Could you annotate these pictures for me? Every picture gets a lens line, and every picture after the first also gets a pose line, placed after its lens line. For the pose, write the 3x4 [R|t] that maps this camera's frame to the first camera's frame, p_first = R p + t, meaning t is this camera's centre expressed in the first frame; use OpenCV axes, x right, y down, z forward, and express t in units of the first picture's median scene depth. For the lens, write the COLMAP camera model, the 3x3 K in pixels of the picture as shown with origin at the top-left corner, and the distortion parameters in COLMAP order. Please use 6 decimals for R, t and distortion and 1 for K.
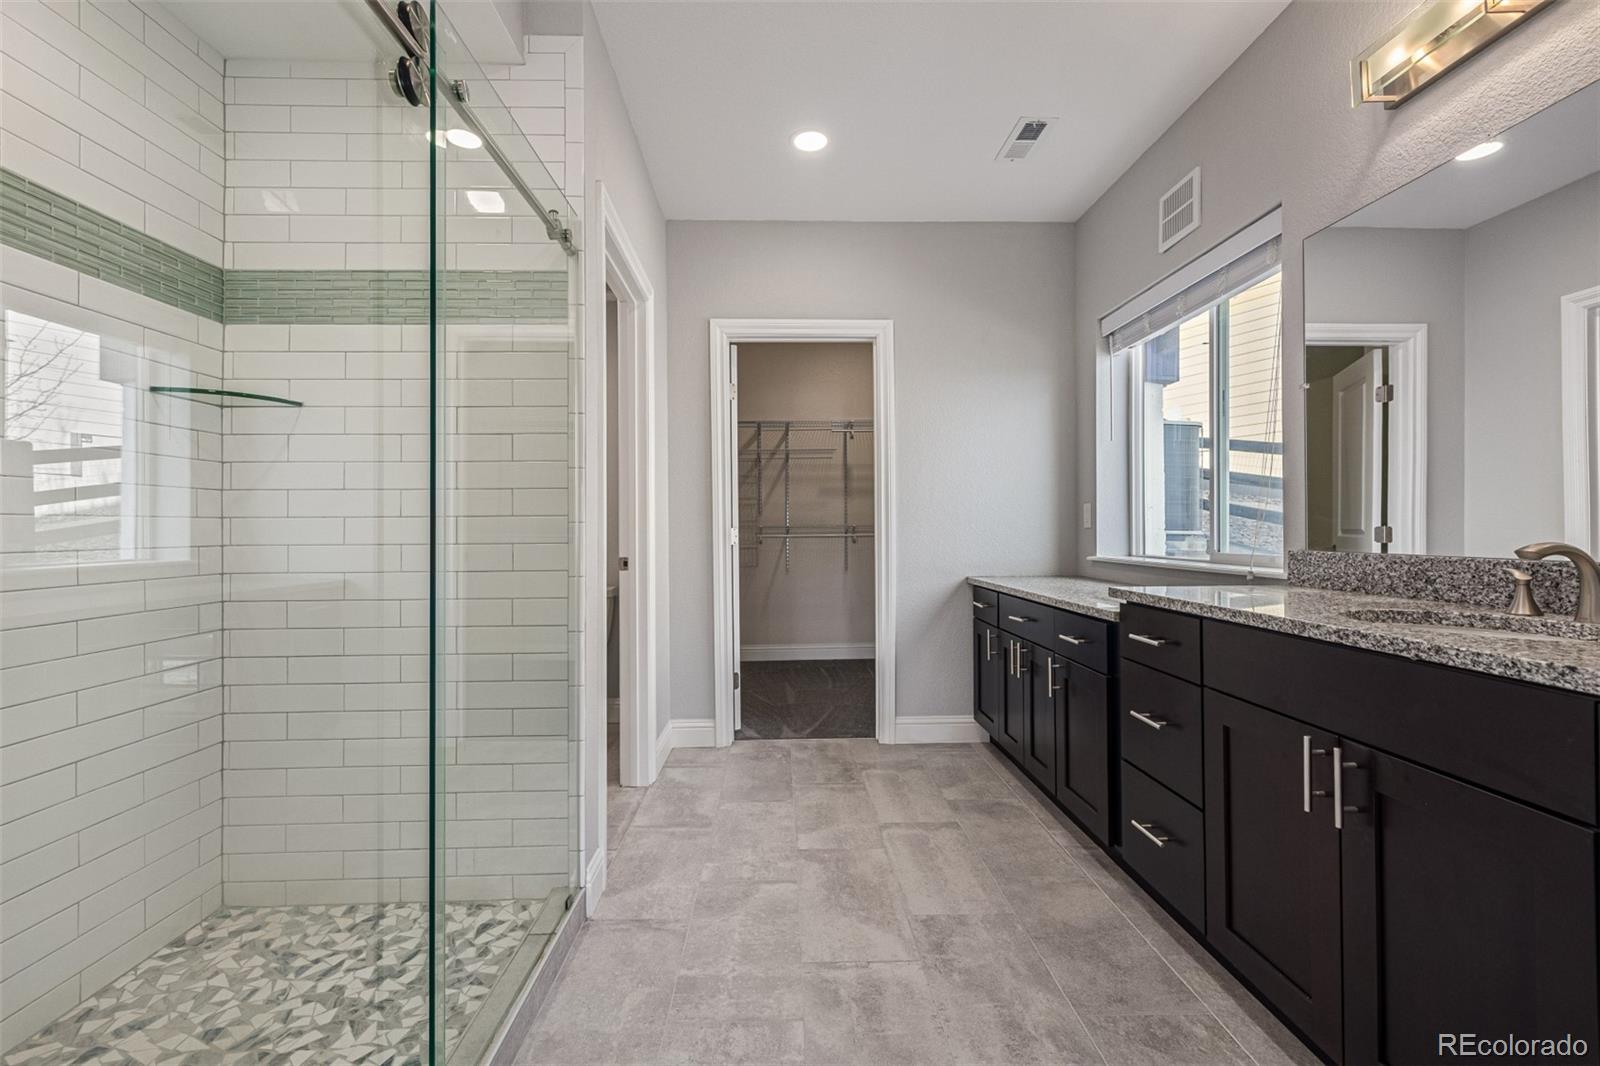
lens RADIAL K [[690.9, 0, 801.8], [0, 690.9, 515.2], [0, 0, 1]] dist [0.000231, 0.000051]
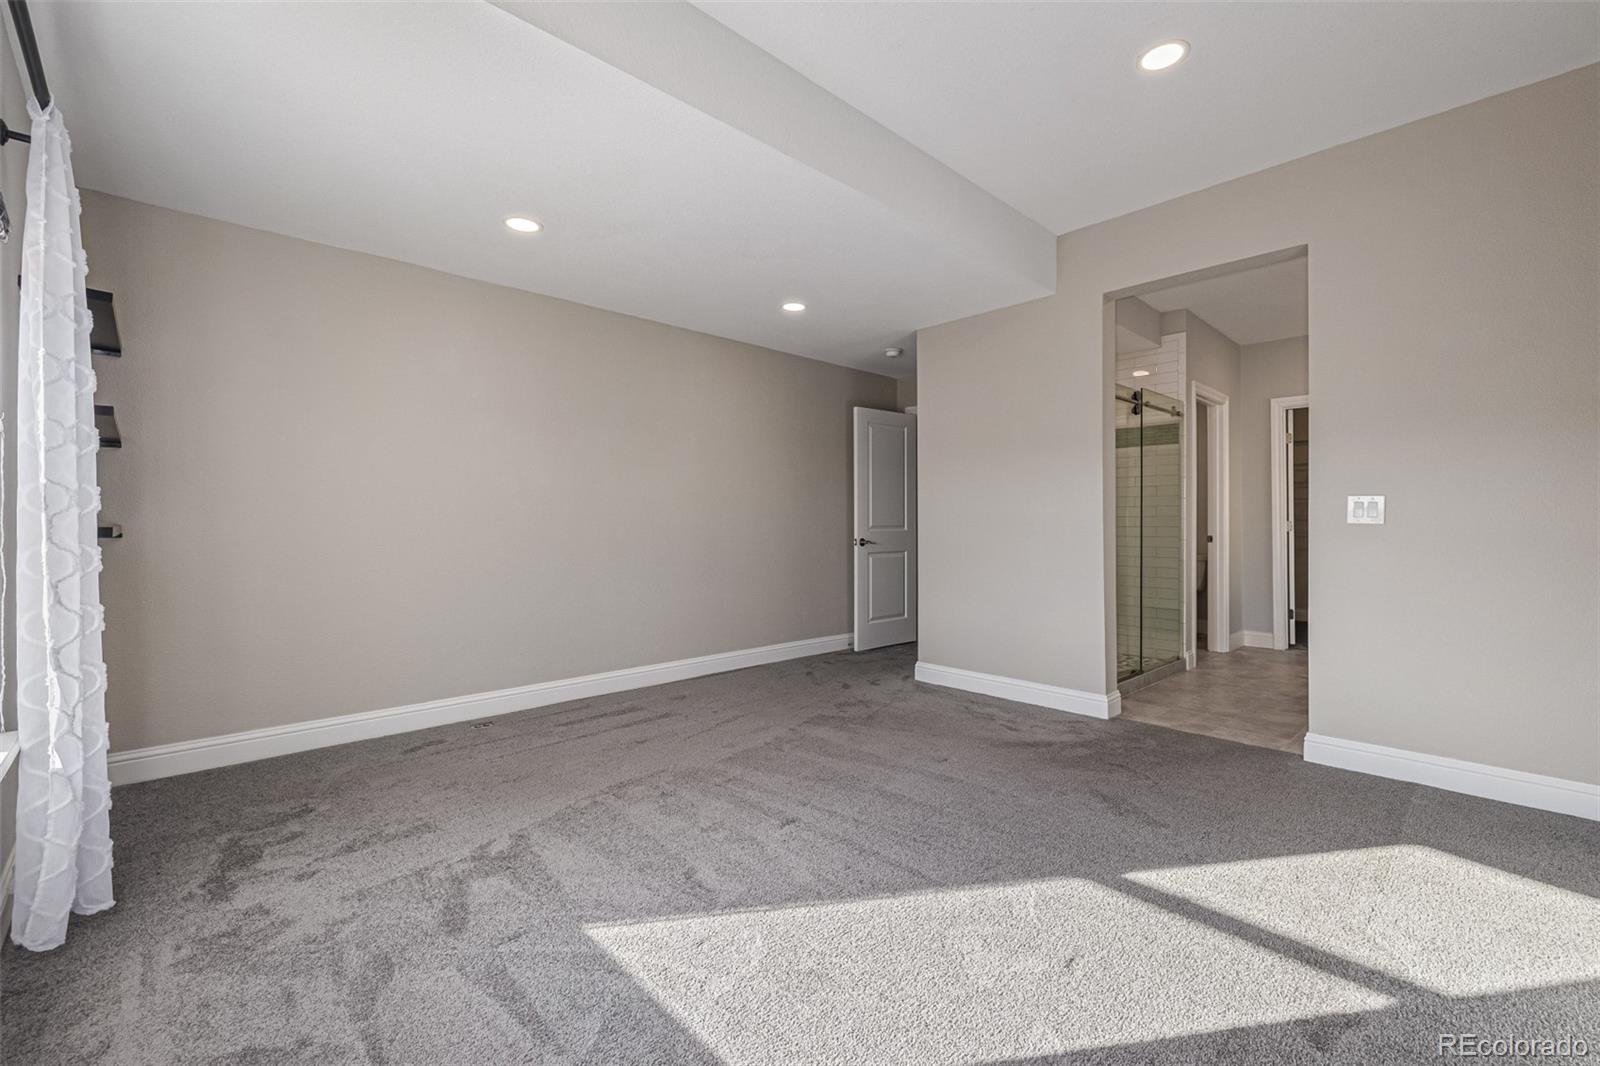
lens RADIAL K [[690.9, 0, 801.8], [0, 690.9, 515.2], [0, 0, 1]] dist [0.000231, 0.000051]
pose [[0.664530, 0.004155, -0.747250, 0.443104], [0.004628, 0.999942, 0.009675, -0.022948], [0.747247, -0.009888, 0.664472, -1.189014]]
